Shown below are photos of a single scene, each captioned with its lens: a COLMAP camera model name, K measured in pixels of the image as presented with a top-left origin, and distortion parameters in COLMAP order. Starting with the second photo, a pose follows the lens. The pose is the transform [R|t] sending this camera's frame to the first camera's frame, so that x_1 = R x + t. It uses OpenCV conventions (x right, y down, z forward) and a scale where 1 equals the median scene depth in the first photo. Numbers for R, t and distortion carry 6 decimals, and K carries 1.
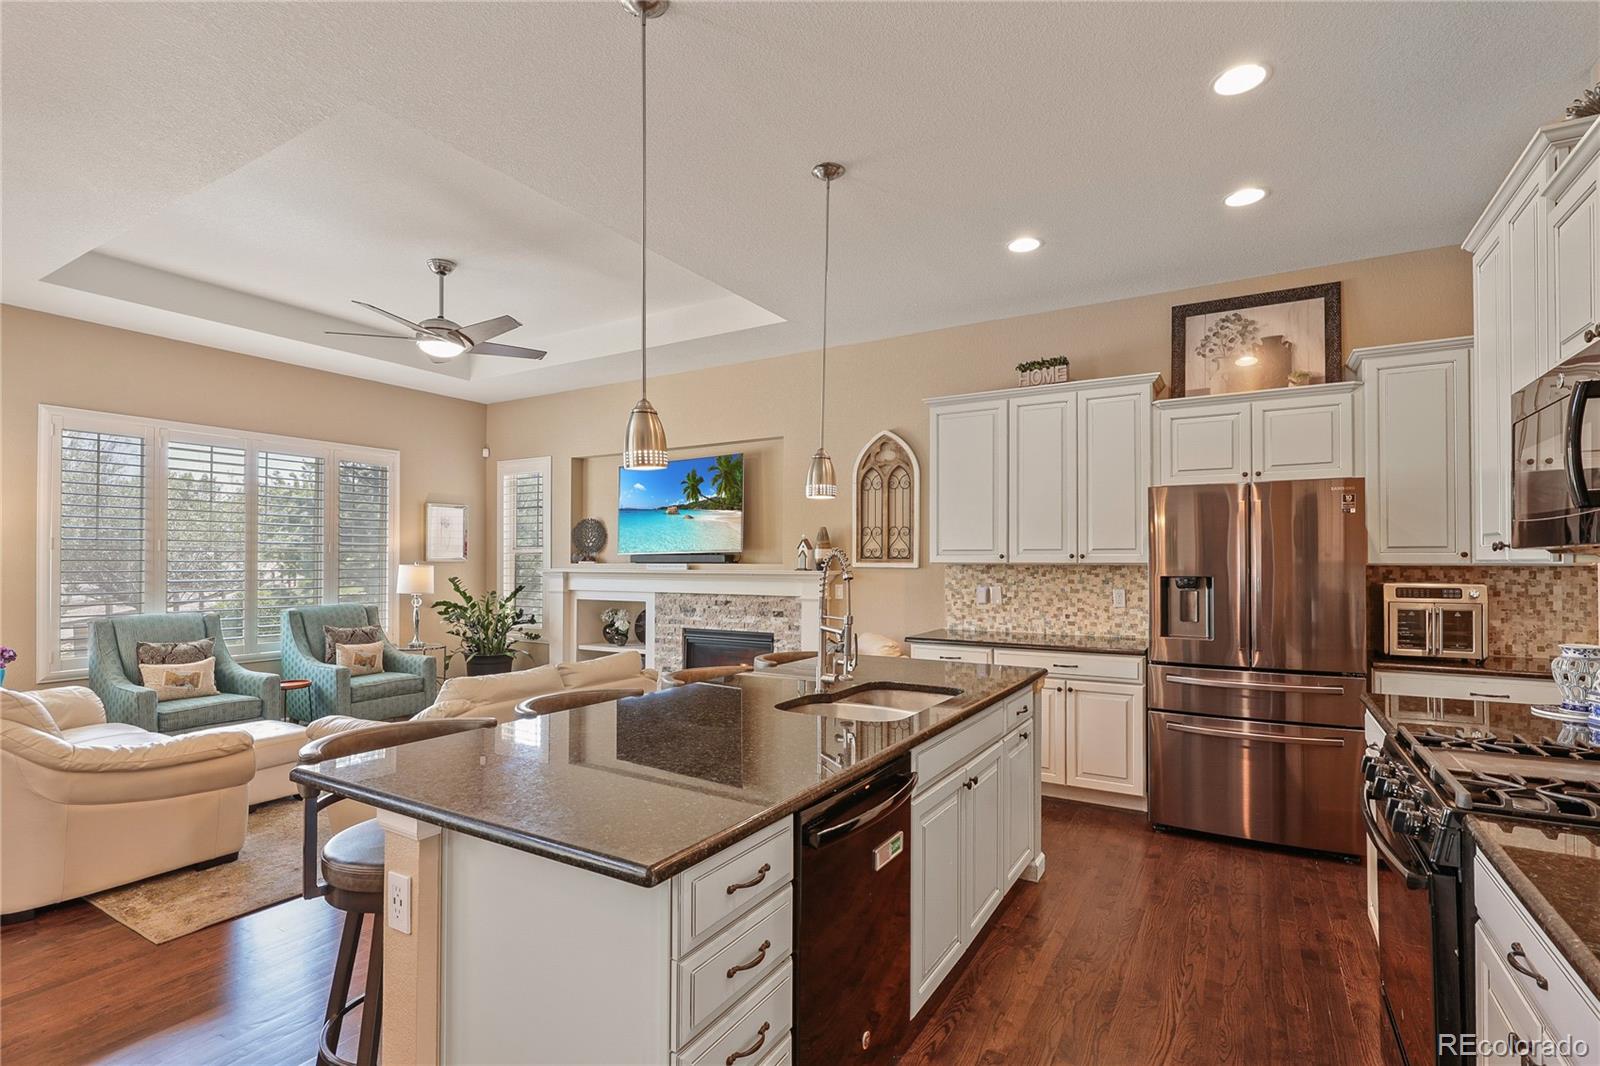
lens RADIAL K [[753.2, 0, 802.5], [0, 753.2, 556.5], [0, 0, 1]] dist [-0.004625, -0.000186]
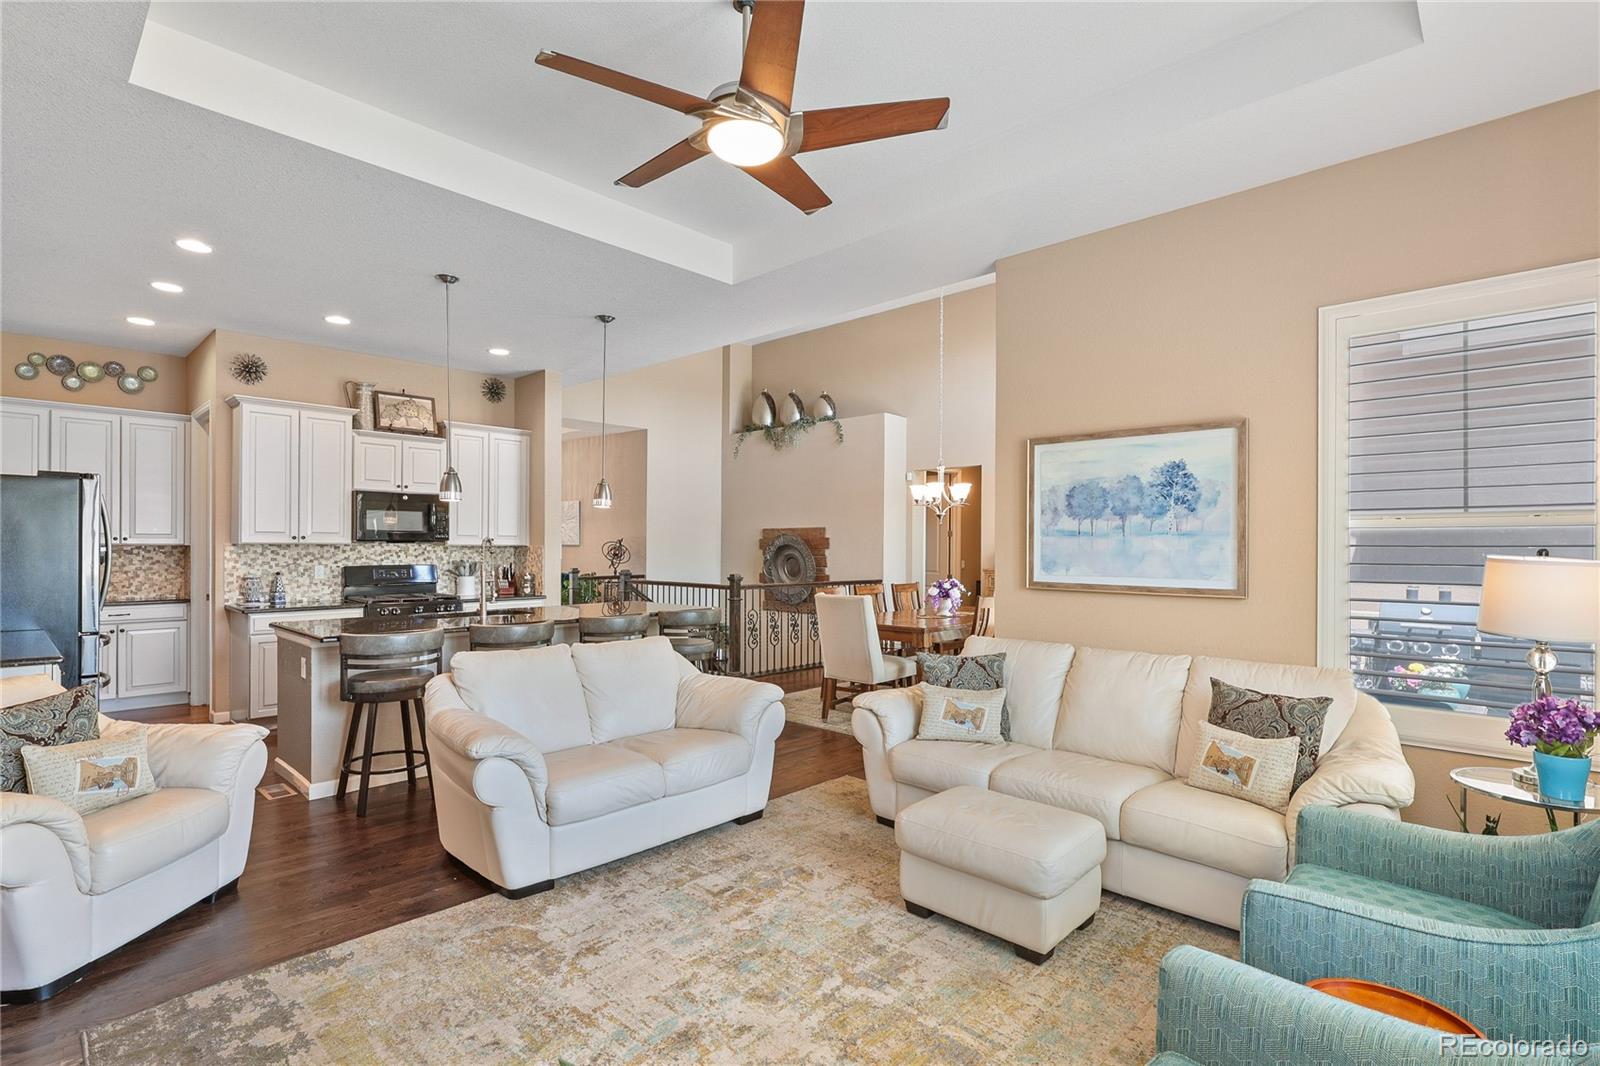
lens RADIAL K [[759.6, 0, 799.2], [0, 759.6, 541.9], [0, 0, 1]] dist [-0.002621, -0.000887]
pose [[-0.975728, -0.003298, 0.218963, -0.599797], [-0.006543, 0.999879, -0.014097, 0.011995], [-0.218890, -0.015187, -0.975631, 1.426288]]
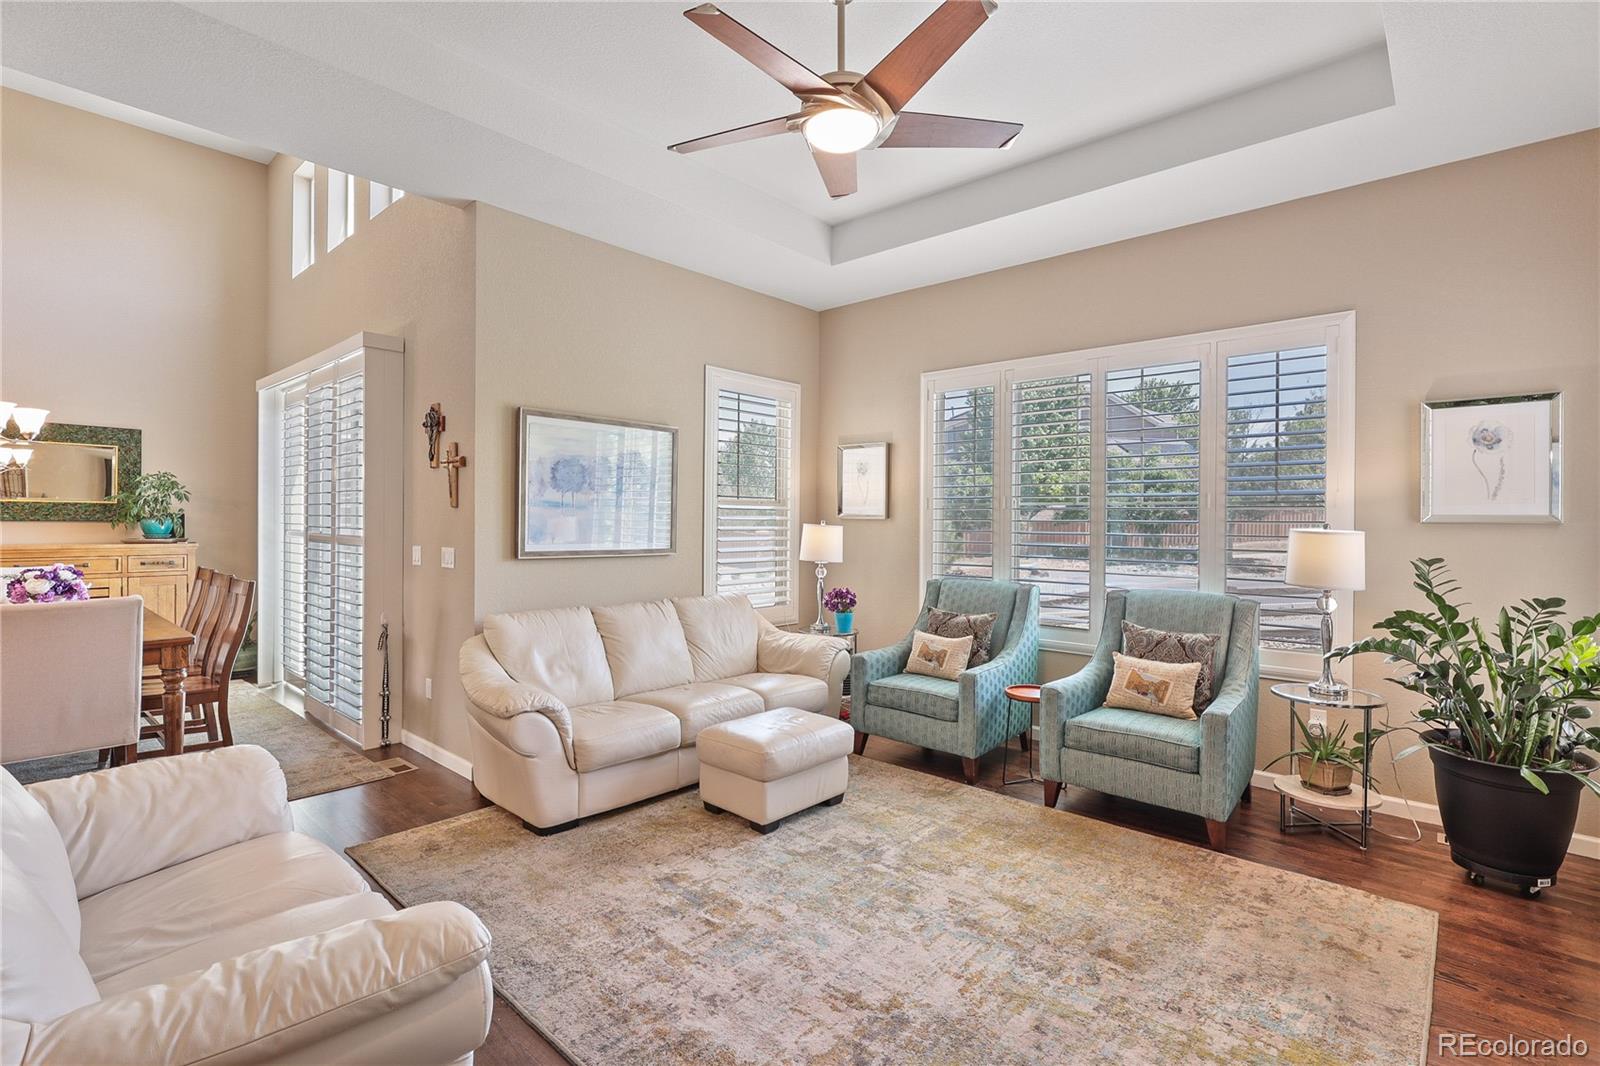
lens RADIAL K [[742.9, 0, 798.1], [0, 742.9, 528.3], [0, 0, 1]] dist [-0.001799, -0.000227]
pose [[-0.200501, 0.006814, -0.979670, 0.058411], [-0.002882, 0.999967, 0.007545, 0.009451], [0.979689, 0.004336, -0.200474, 1.013228]]
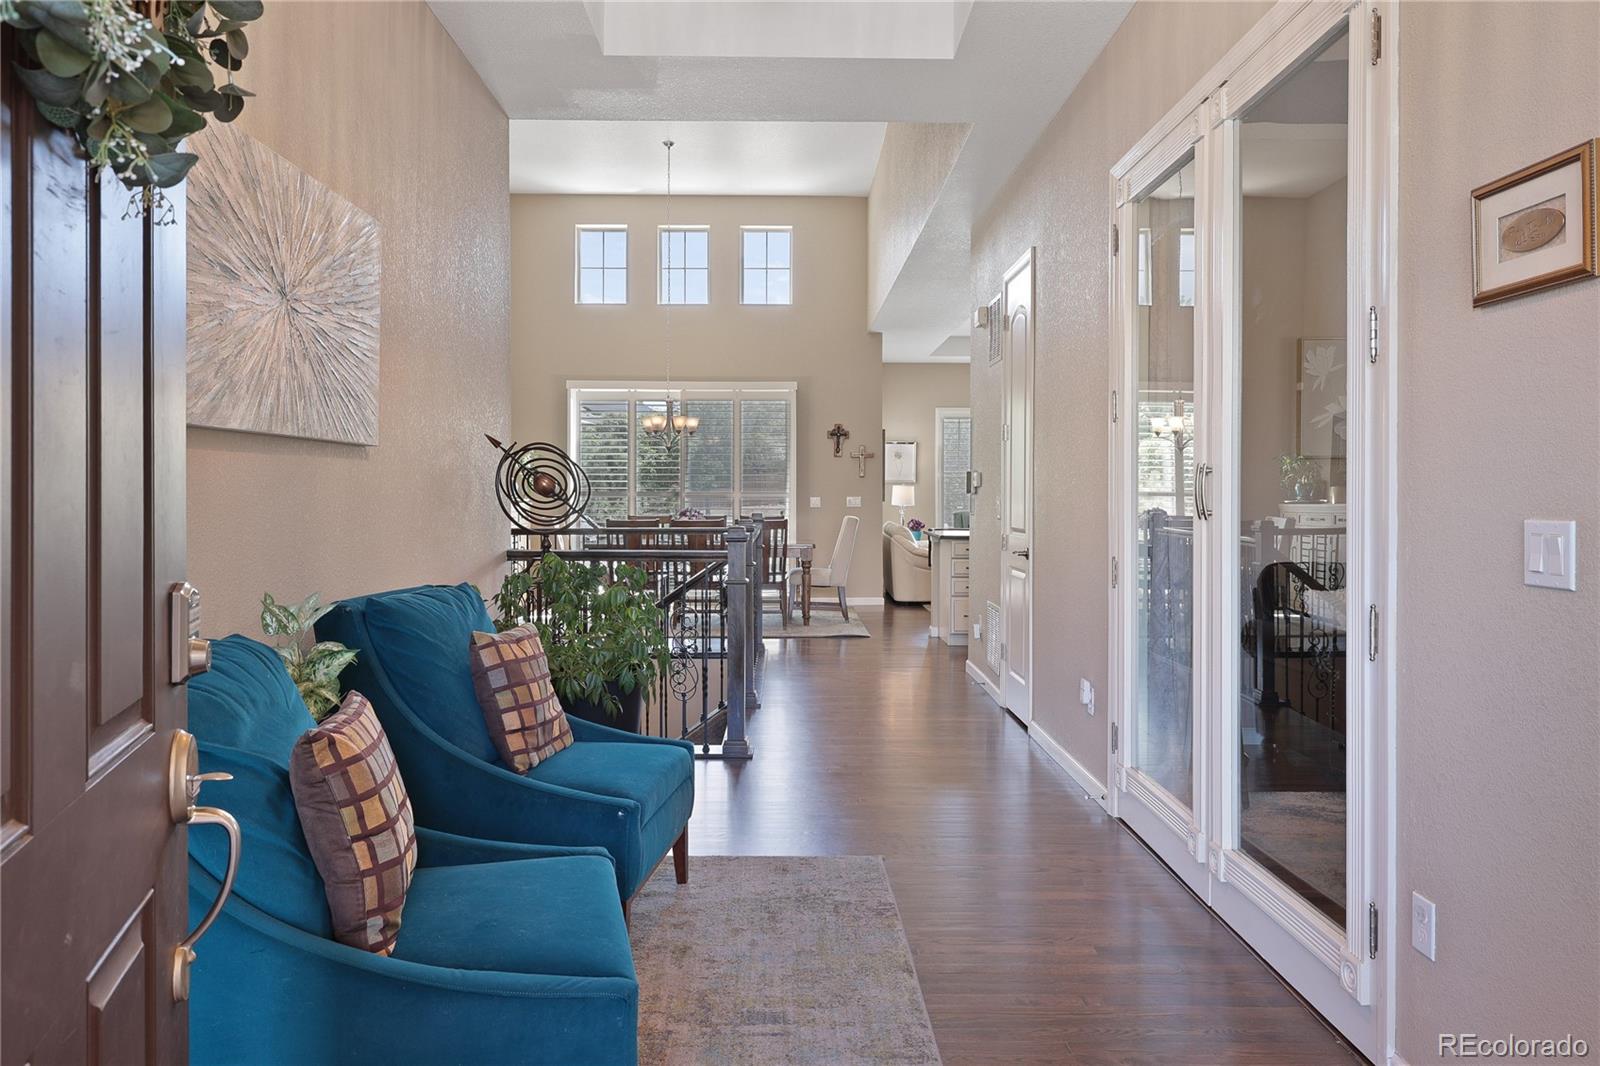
lens RADIAL K [[1091.9, 0, 800.0], [0, 1091.9, 533.0], [0, 0, 1]] dist [0.000541, 0.000001]
pose [[0.521263, 0.027462, -0.852954, 1.333258], [0.009735, 0.999226, 0.038120, 0.024658], [0.853340, -0.028174, 0.520592, -0.877317]]
